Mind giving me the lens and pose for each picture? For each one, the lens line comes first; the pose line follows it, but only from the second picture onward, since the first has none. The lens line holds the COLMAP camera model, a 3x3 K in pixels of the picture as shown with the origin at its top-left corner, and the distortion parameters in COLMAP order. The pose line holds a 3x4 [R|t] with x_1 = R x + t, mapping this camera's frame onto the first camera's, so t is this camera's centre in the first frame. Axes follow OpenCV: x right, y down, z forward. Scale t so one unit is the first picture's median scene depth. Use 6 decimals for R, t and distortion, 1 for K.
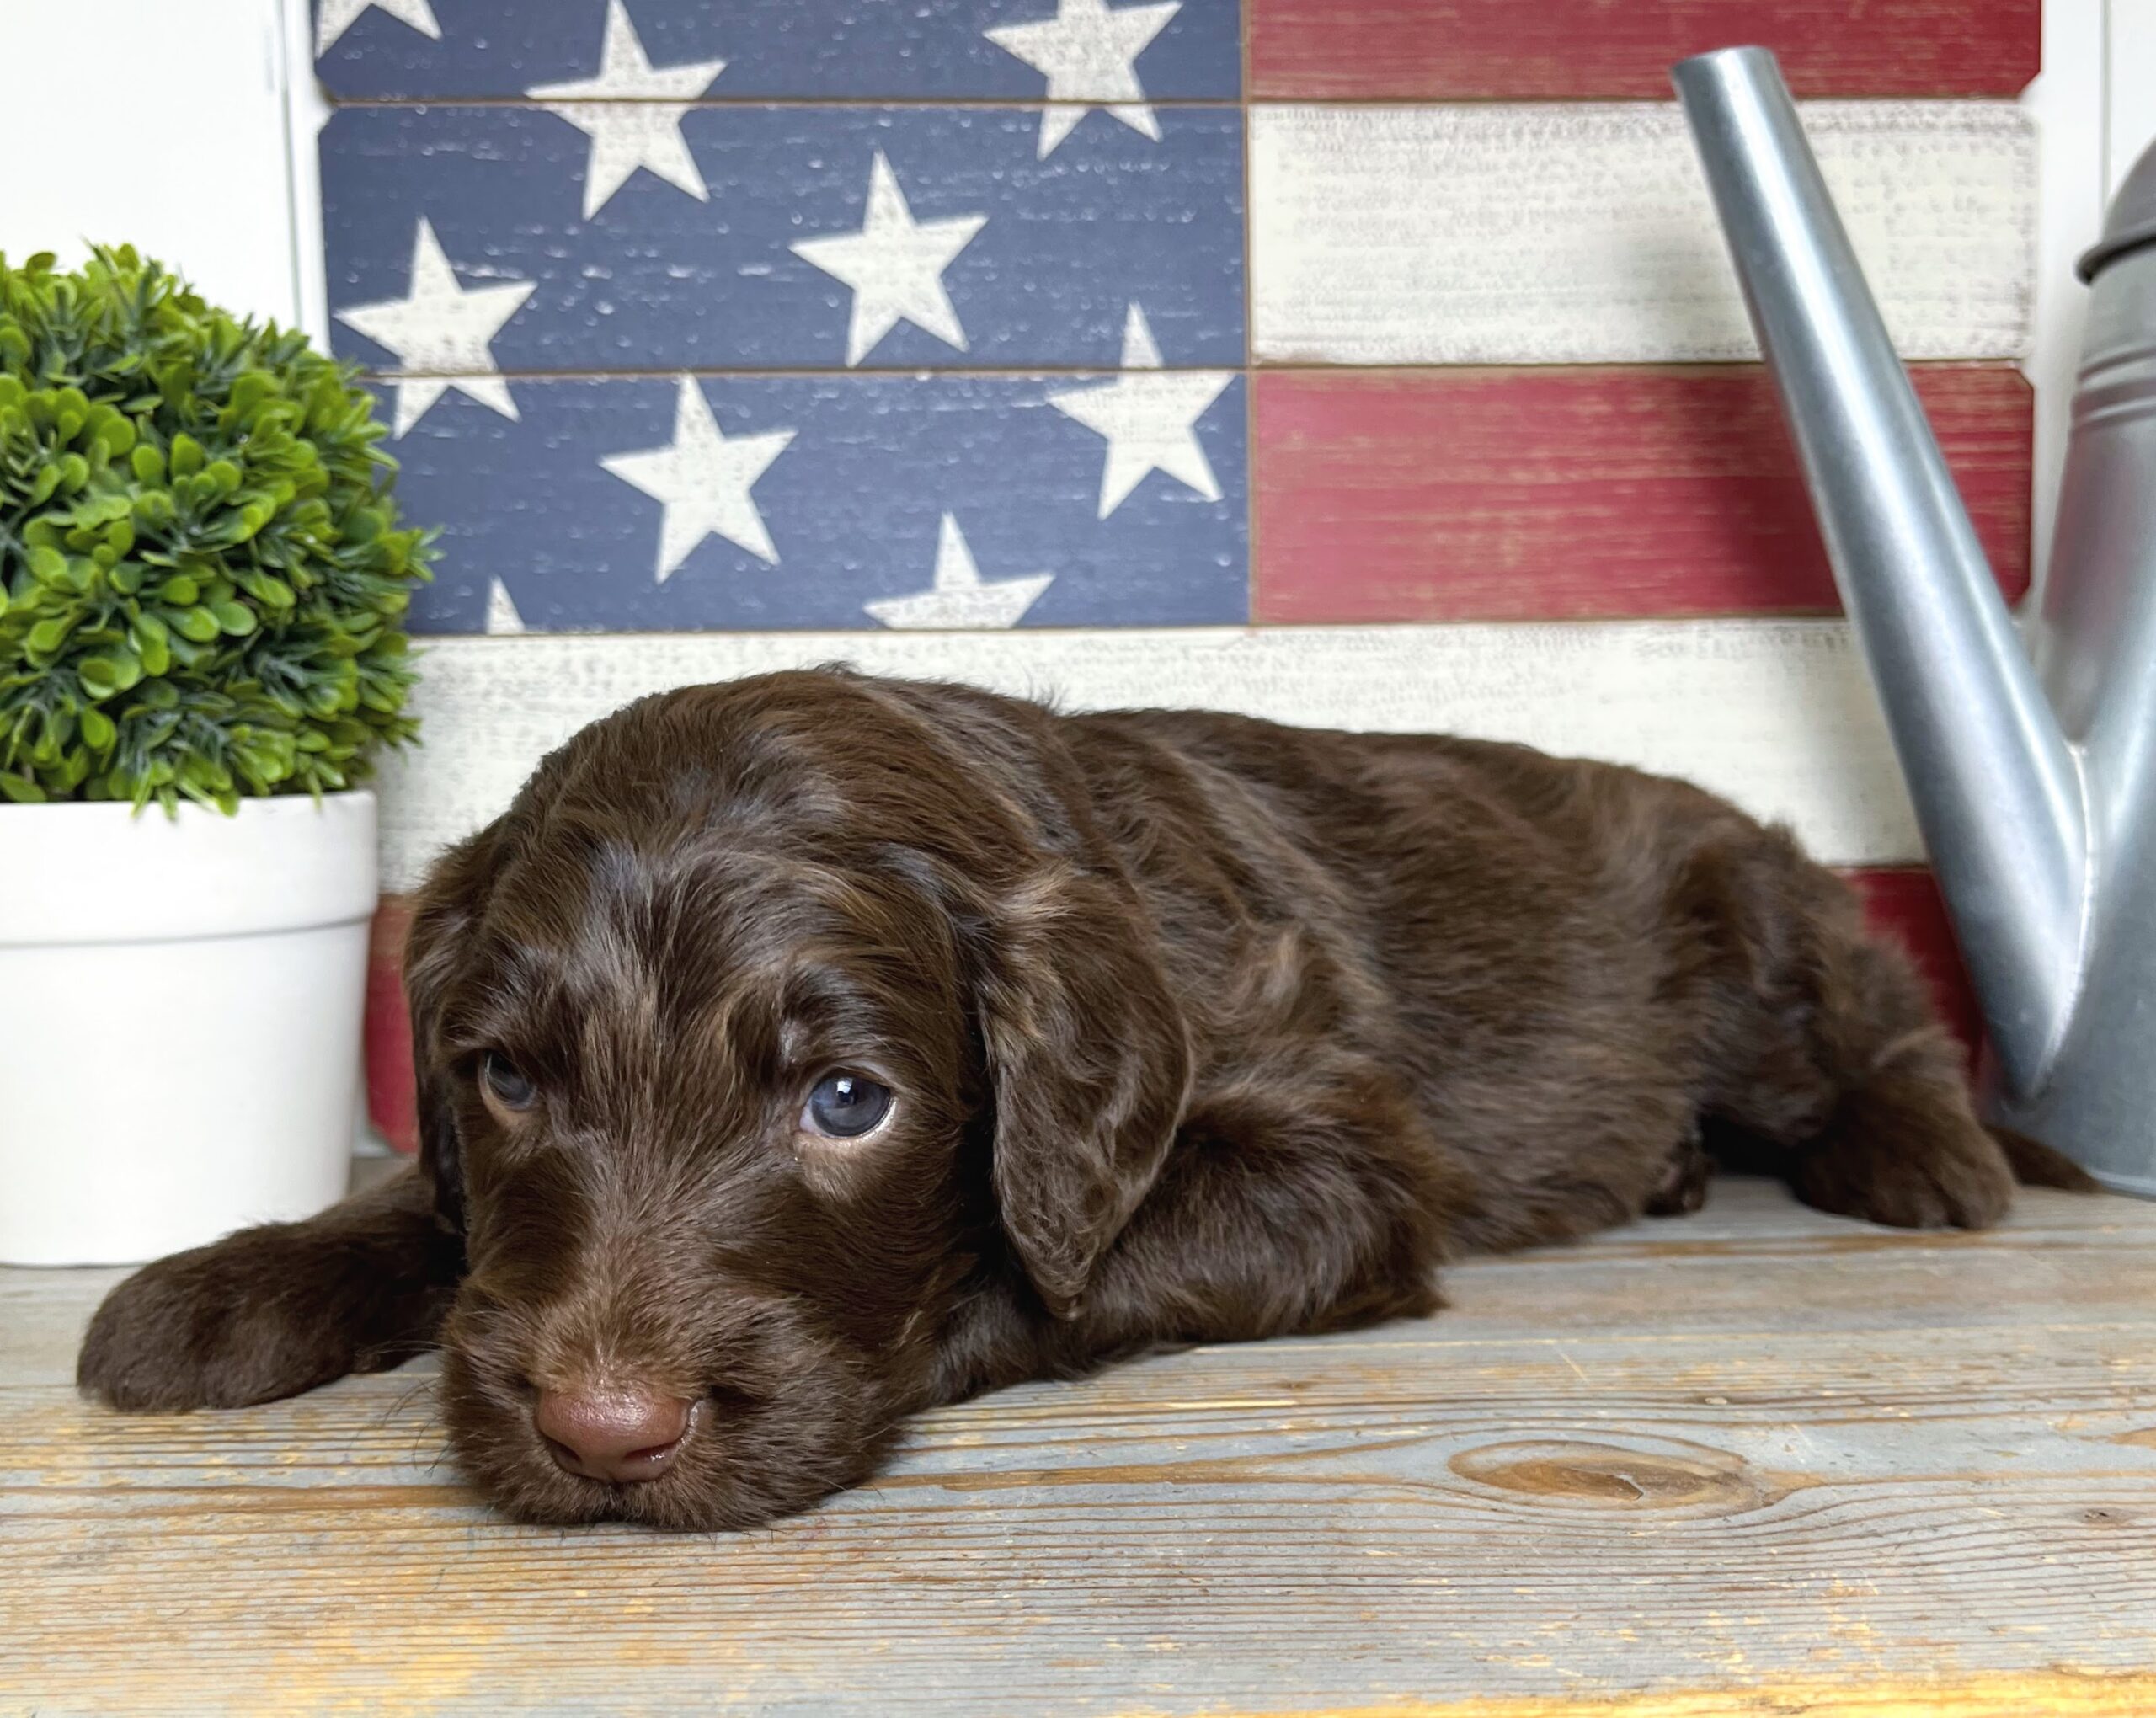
lens RADIAL K [[2116.3, 0, 1071.8], [0, 2116.3, 1077.1], [0, 0, 1]] dist [0.011746, 0.000000]
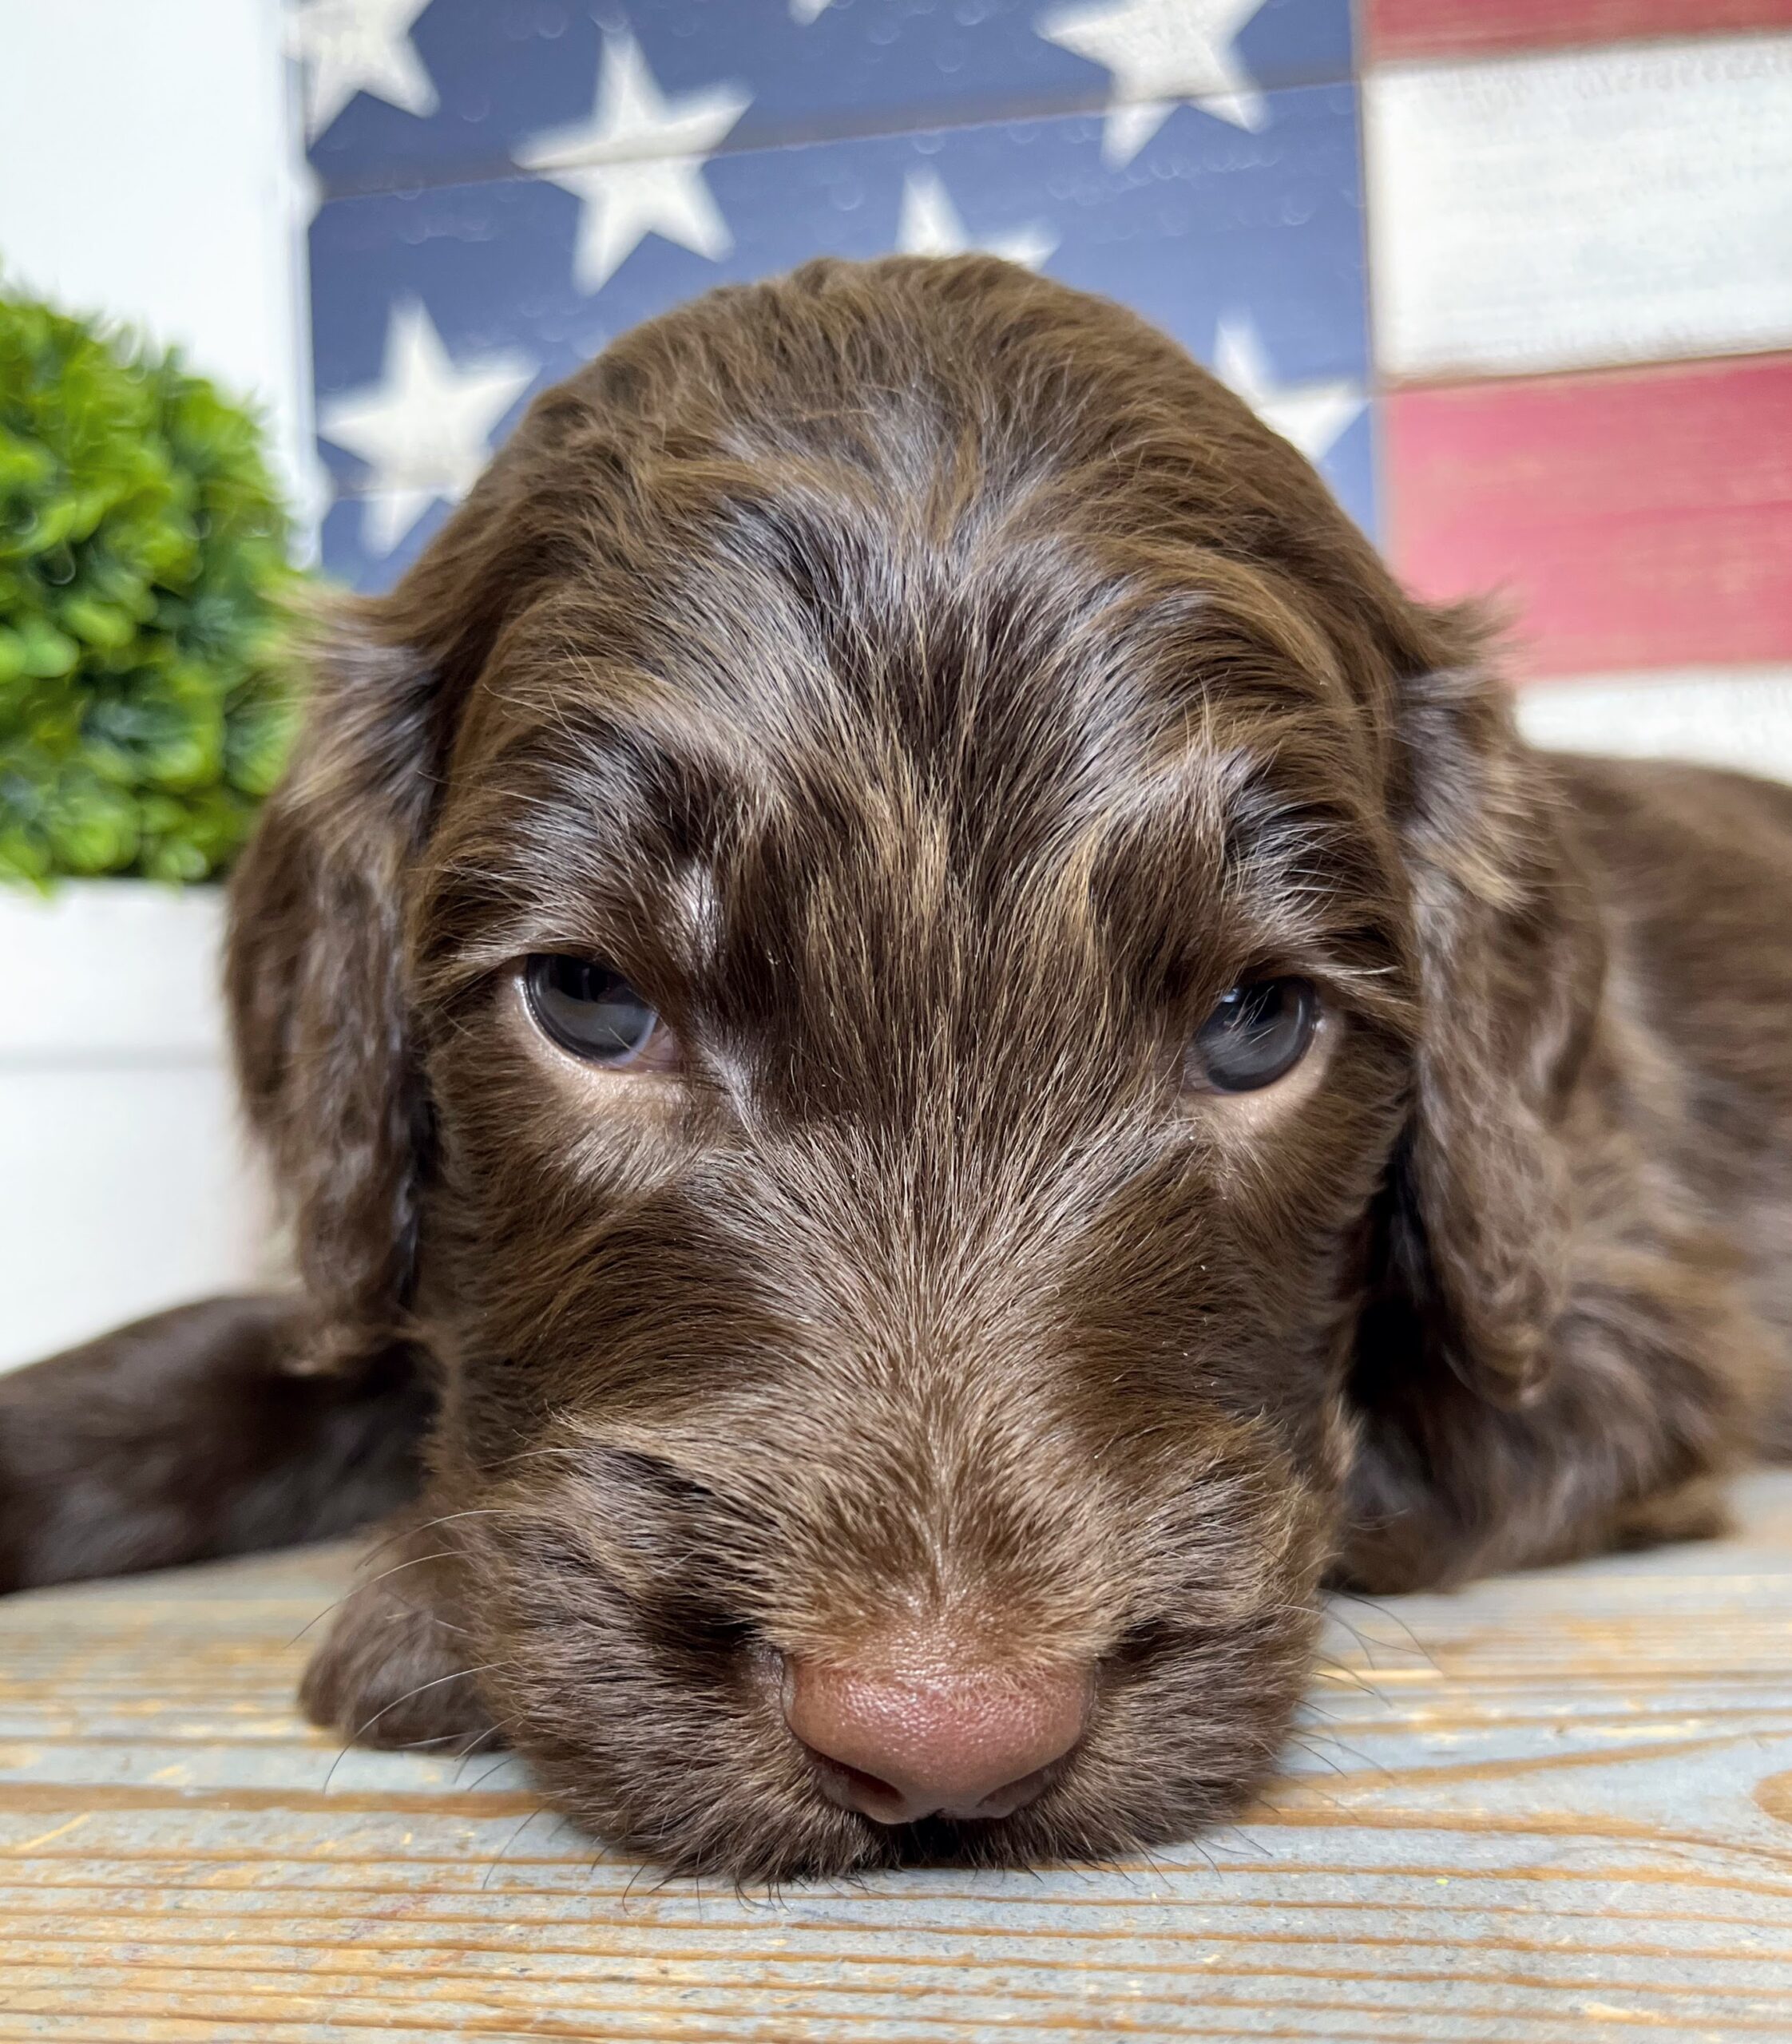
lens RADIAL K [[2035.6, 0, 886.6], [0, 2035.6, 1204.3], [0, 0, 1]] dist [-0.022920, 0.000000]
pose [[0.981915, -0.023537, -0.187853, 0.036862], [0.005562, 0.995400, -0.095647, 0.045825], [0.189240, 0.092872, 0.977529, 0.251246]]
